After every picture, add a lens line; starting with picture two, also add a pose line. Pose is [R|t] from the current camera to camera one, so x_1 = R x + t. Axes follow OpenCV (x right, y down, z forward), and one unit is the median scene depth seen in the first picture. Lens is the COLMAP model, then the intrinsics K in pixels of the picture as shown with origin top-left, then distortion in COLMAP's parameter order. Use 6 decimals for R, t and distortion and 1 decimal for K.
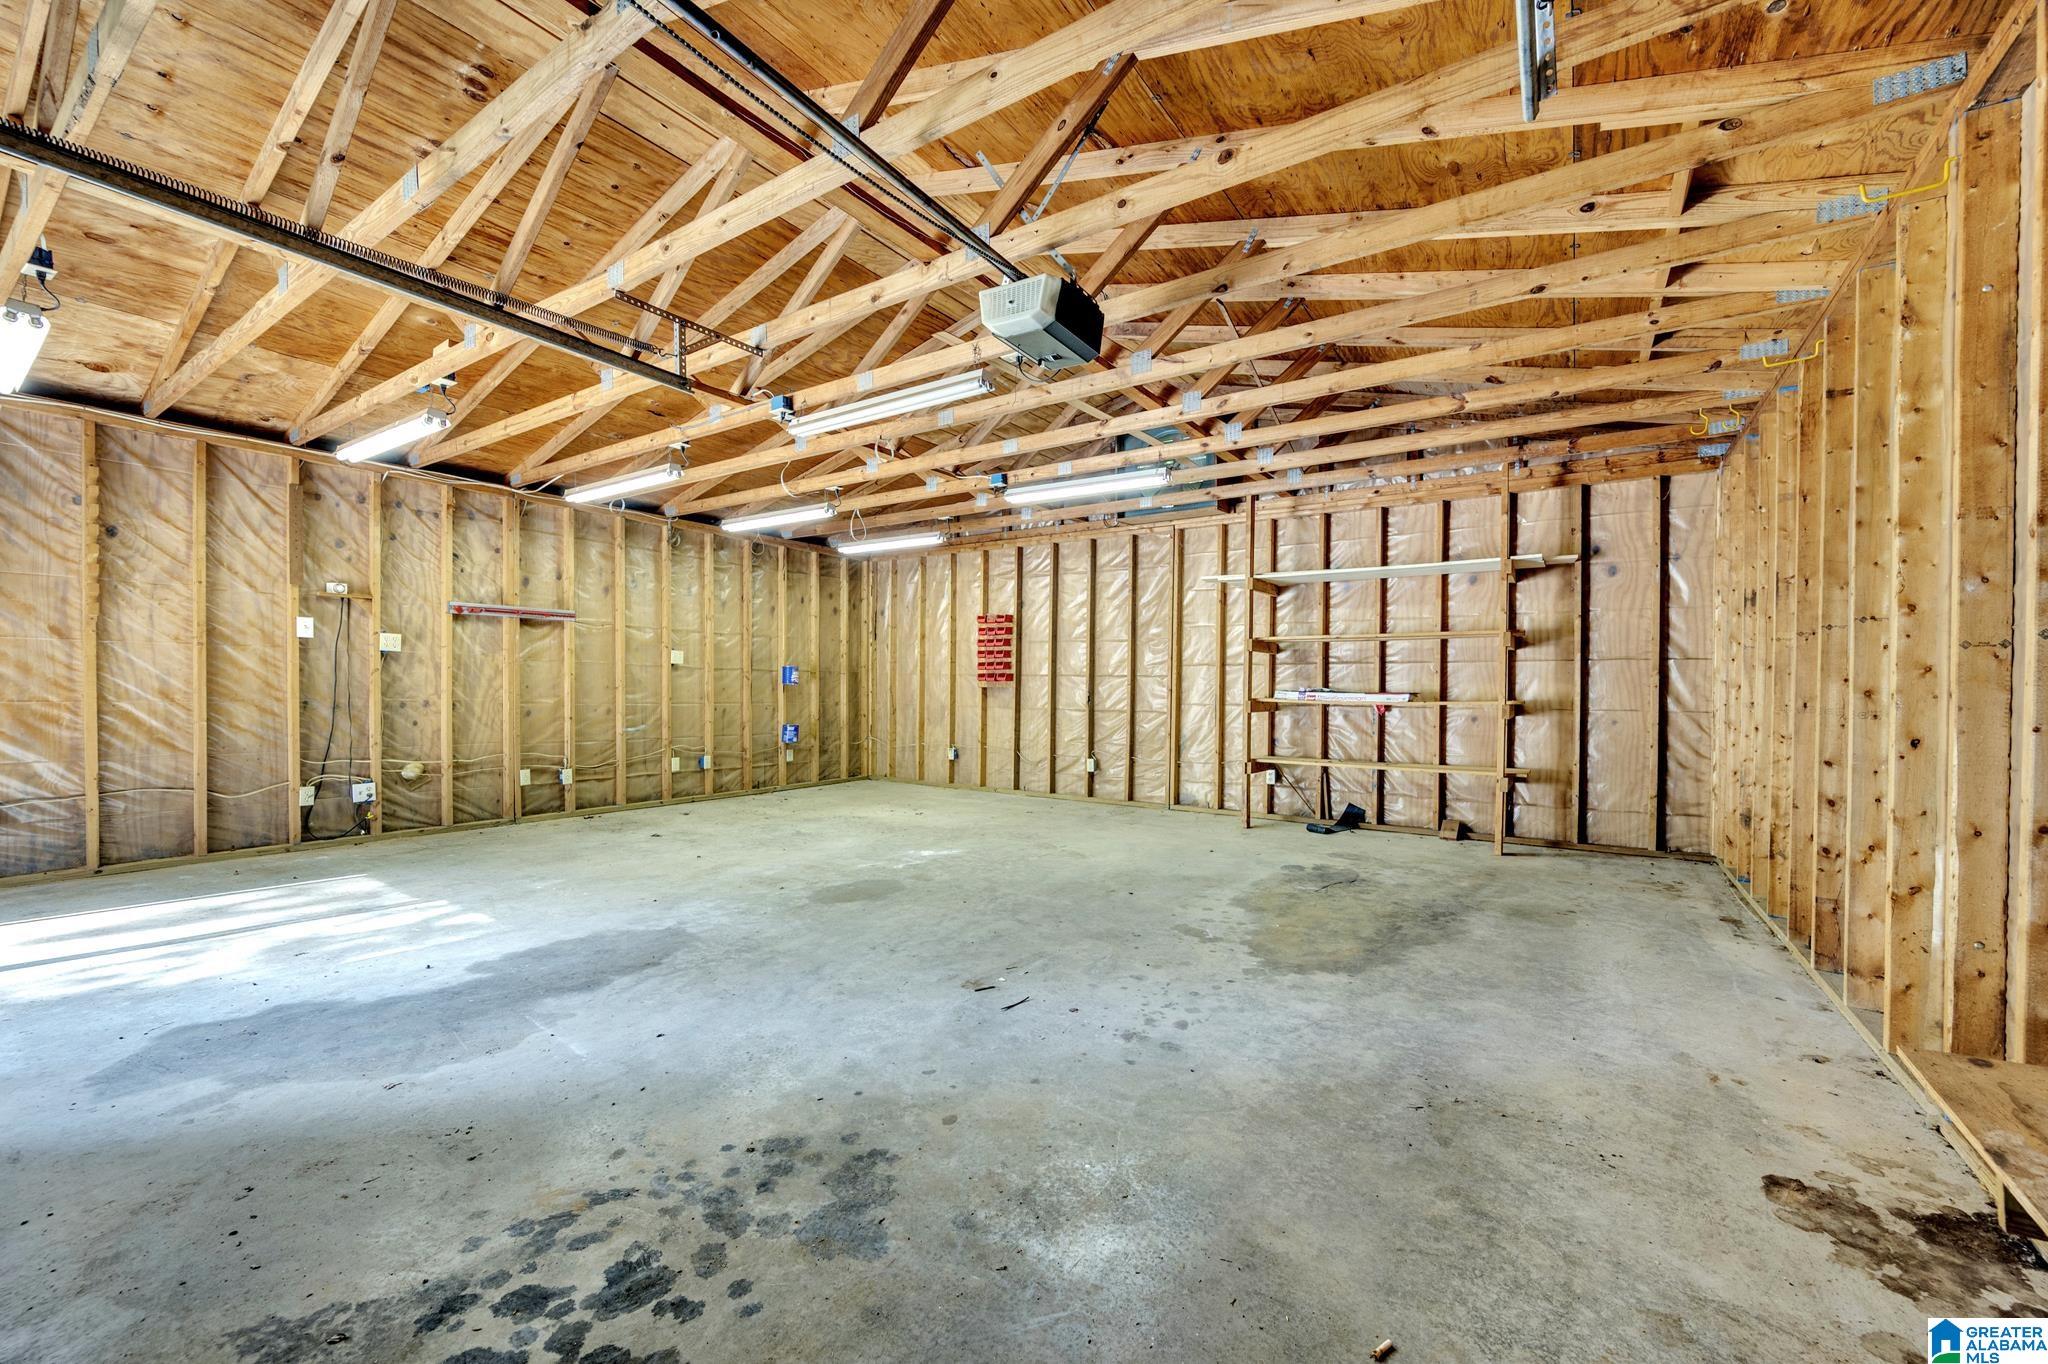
lens RADIAL K [[803.7, 0, 1027.2], [0, 803.7, 688.7], [0, 0, 1]] dist [-0.000194, -0.000029]
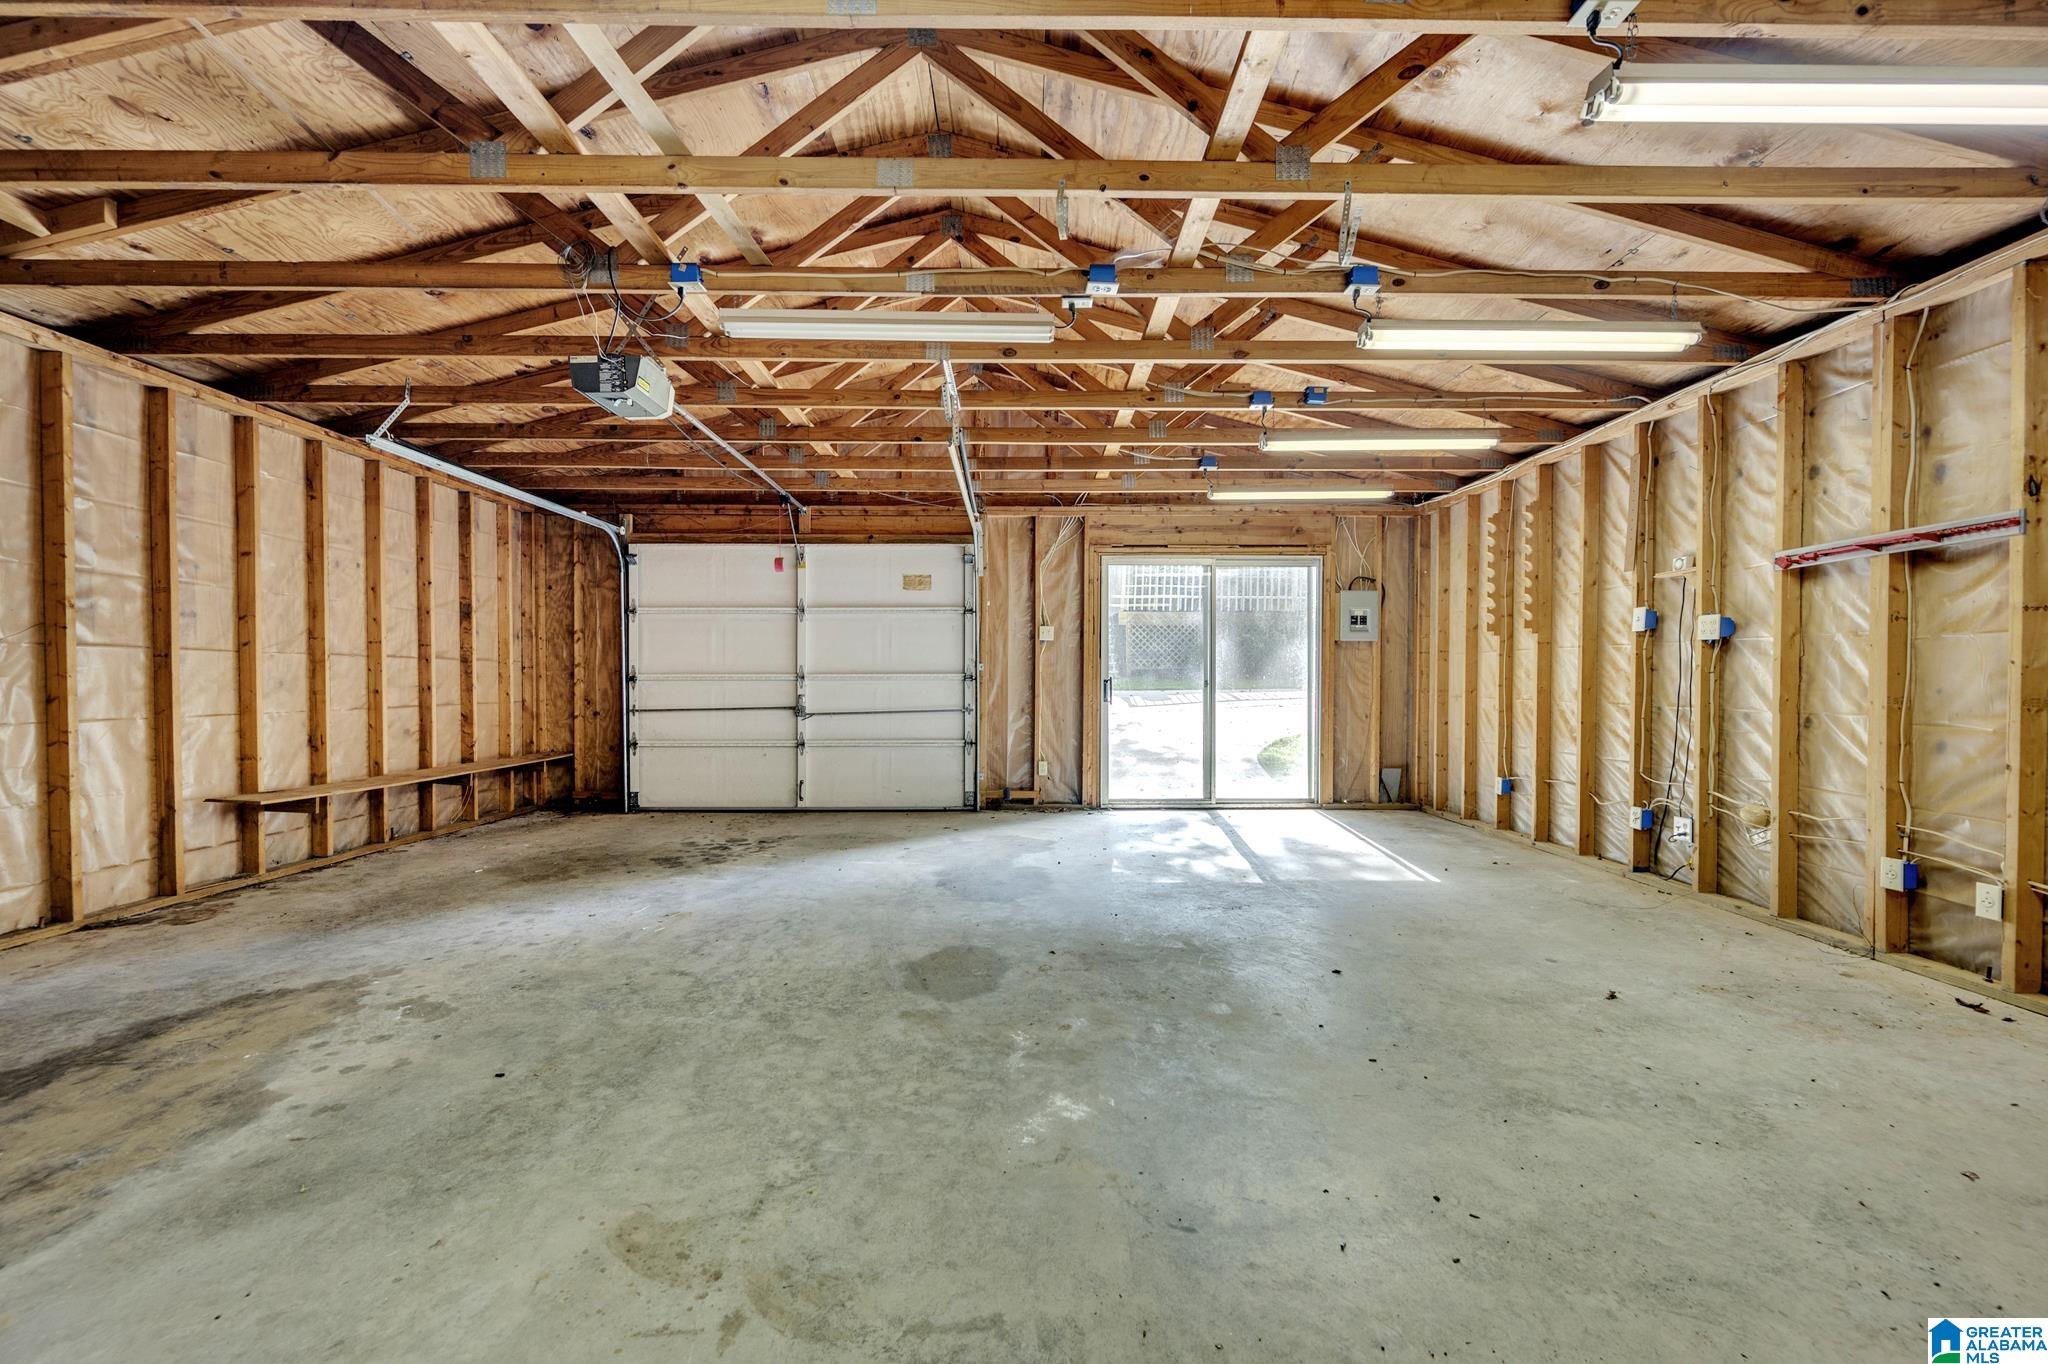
lens RADIAL K [[803.7, 0, 1027.2], [0, 803.7, 688.7], [0, 0, 1]] dist [-0.000194, -0.000029]
pose [[-0.824458, -0.002791, -0.565917, 0.170757], [-0.009188, 0.999922, 0.008454, -0.005731], [0.565849, 0.012169, -0.824419, 1.941870]]
